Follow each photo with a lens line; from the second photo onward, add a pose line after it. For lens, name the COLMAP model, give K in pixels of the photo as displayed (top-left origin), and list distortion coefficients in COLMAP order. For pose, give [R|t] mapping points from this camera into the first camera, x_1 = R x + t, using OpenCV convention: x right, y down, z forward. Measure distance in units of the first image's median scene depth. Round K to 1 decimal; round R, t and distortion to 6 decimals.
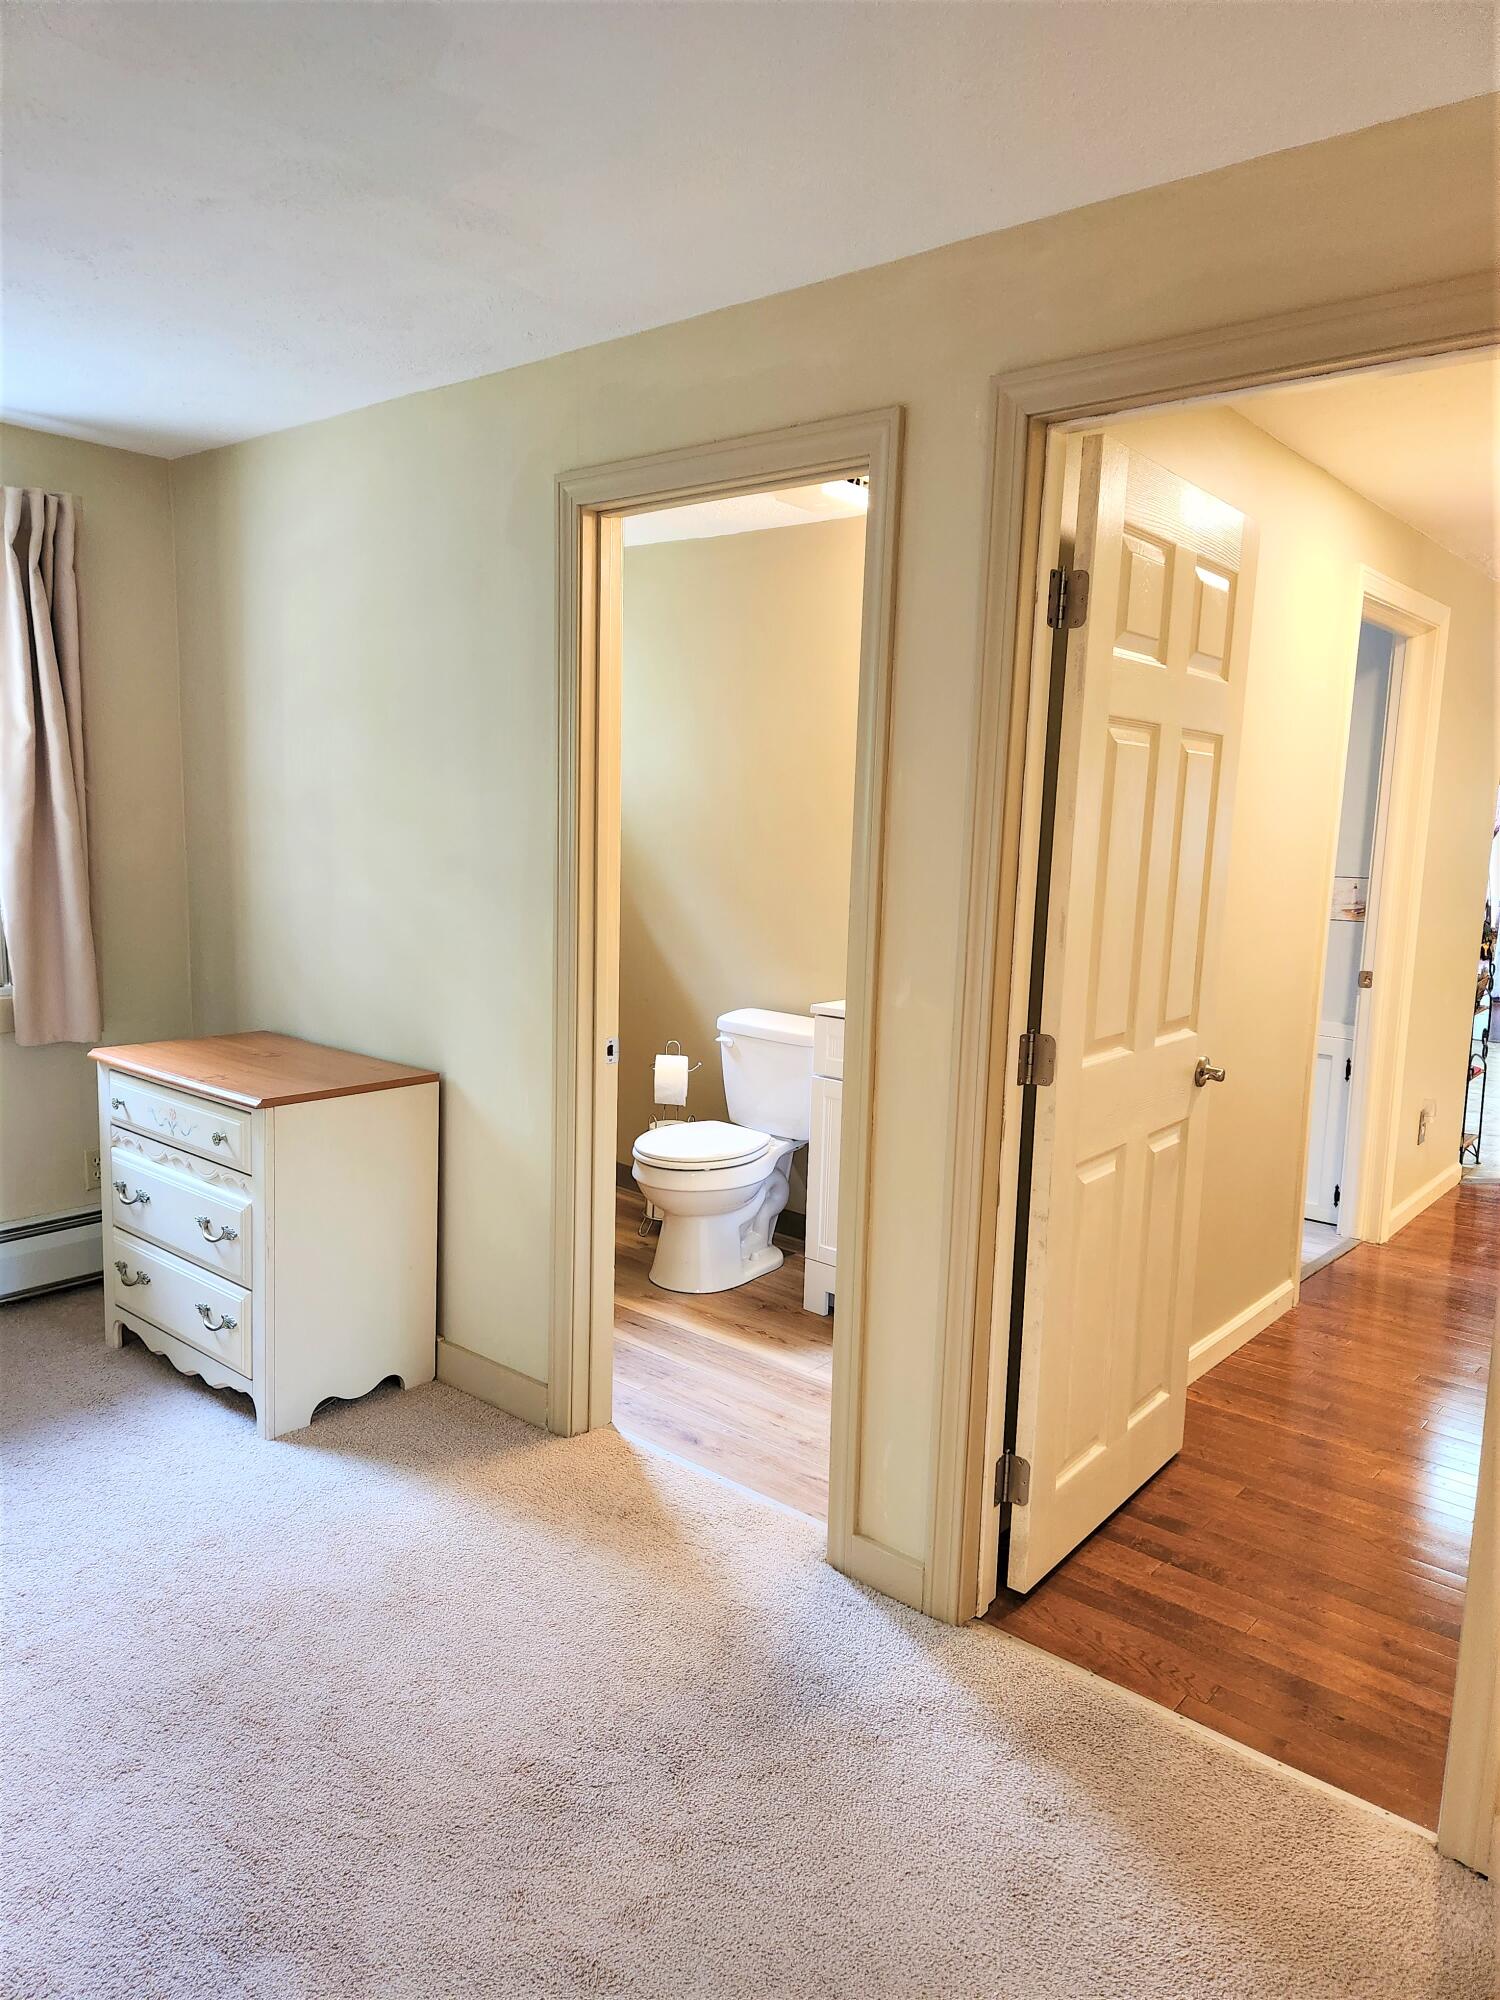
lens RADIAL K [[1337.2, 0, 755.9], [0, 1337.2, 1004.3], [0, 0, 1]] dist [0.074850, -0.043813]
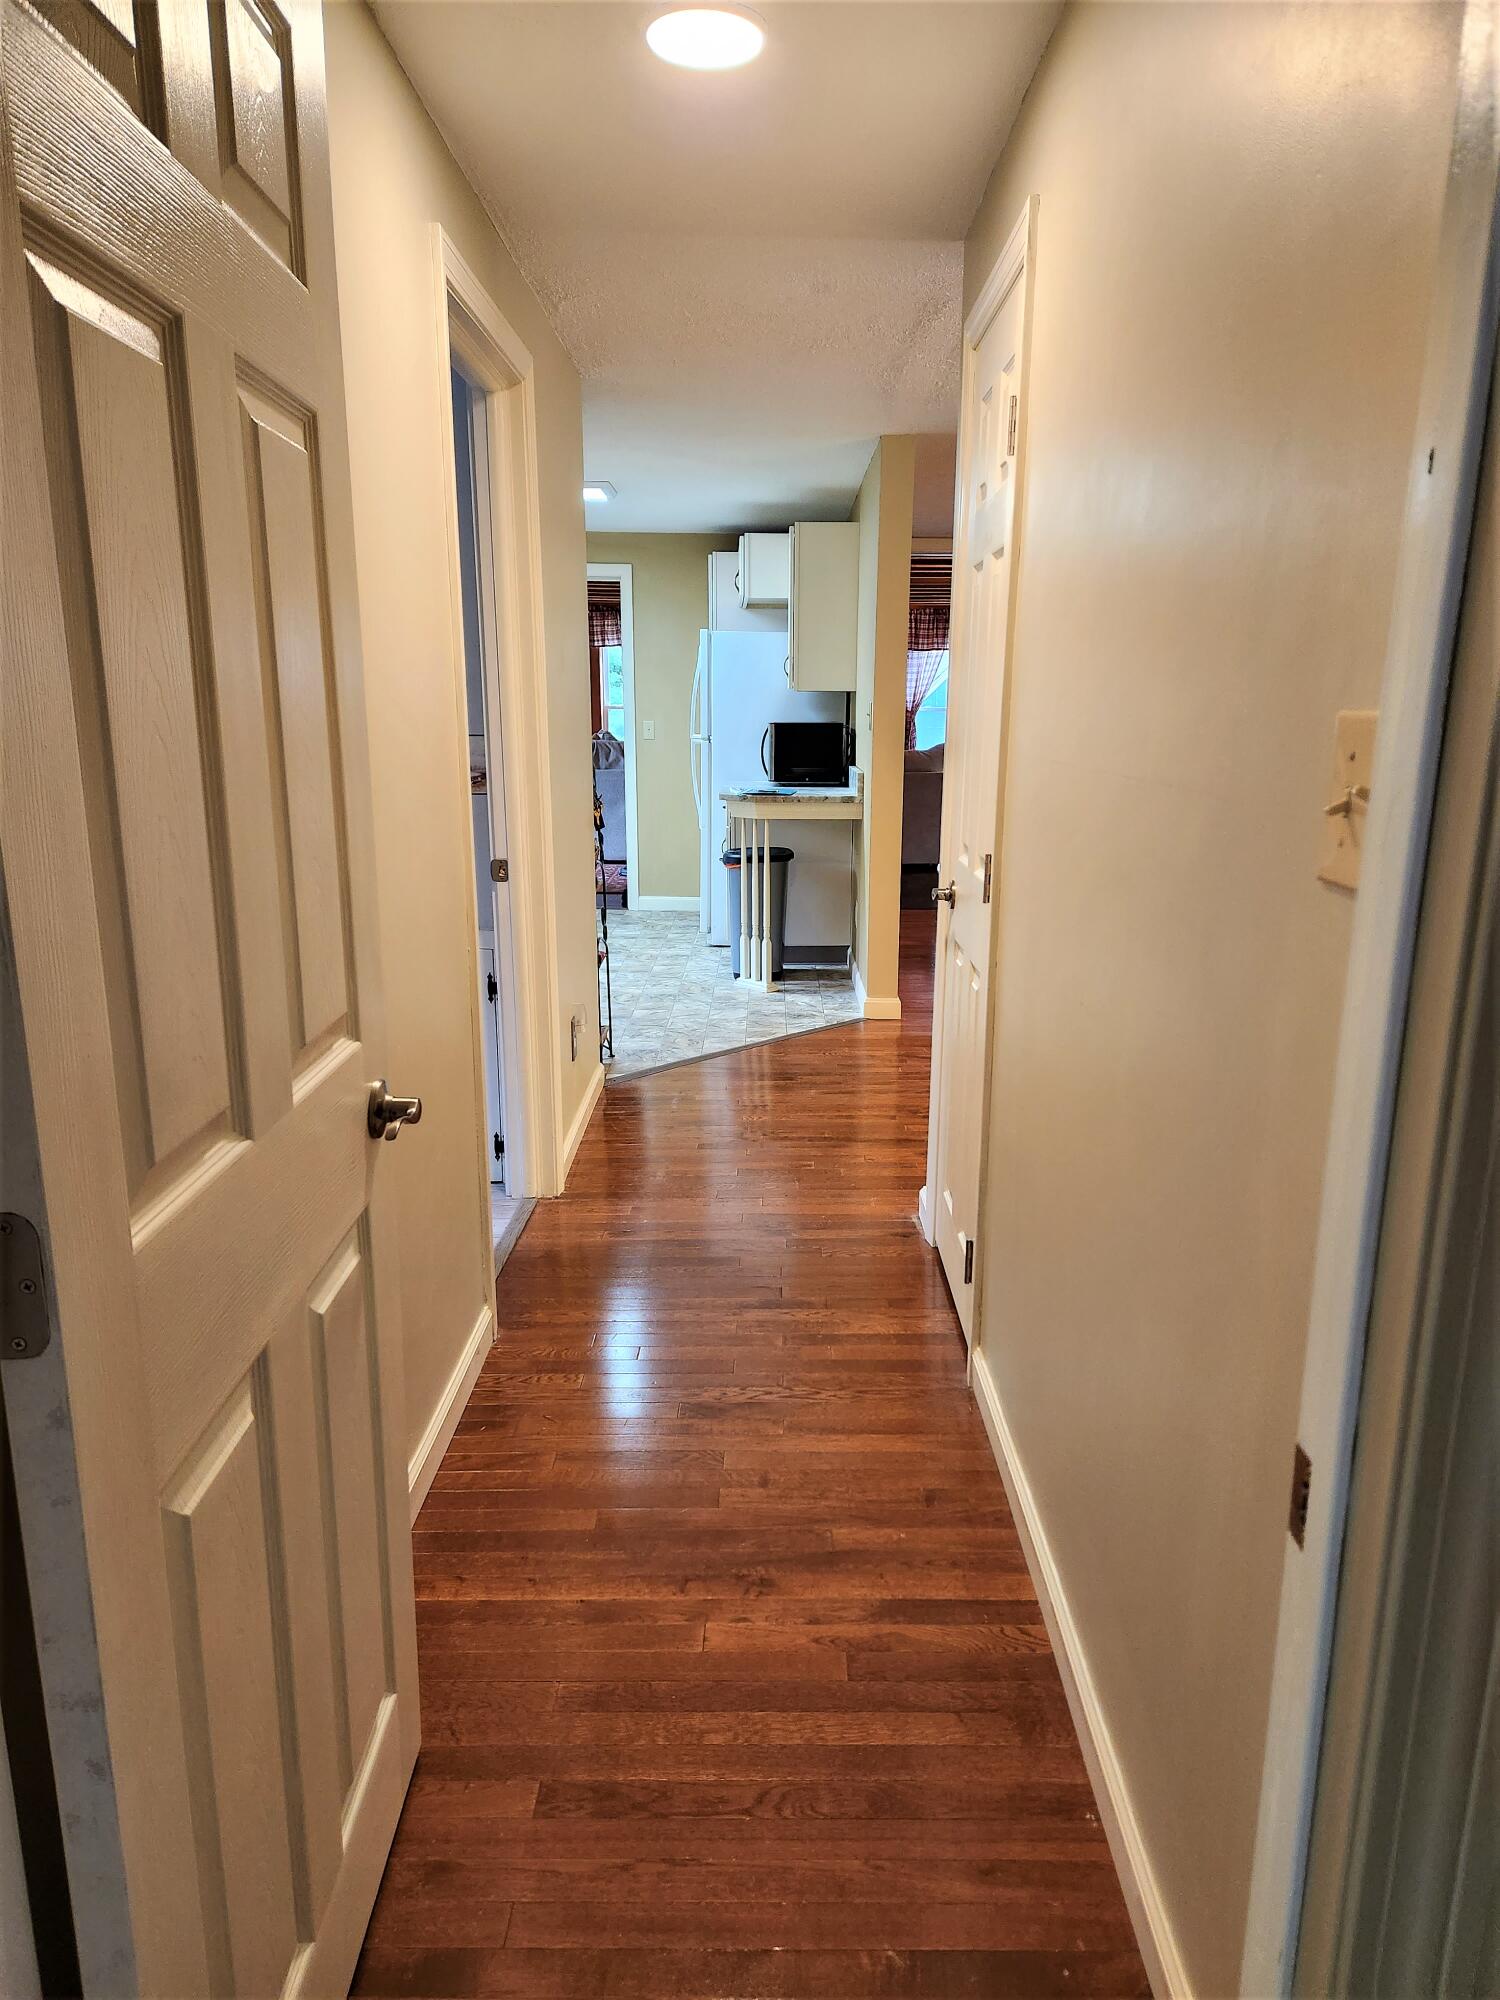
lens RADIAL K [[1337.2, 0, 761.1], [0, 1337.2, 1002.5], [0, 0, 1]] dist [0.074850, -0.043813]
pose [[0.765790, -0.172969, 0.619393, 0.108994], [0.117709, 0.984579, 0.129419, -0.032977], [-0.632226, -0.026200, 0.774341, 0.422599]]
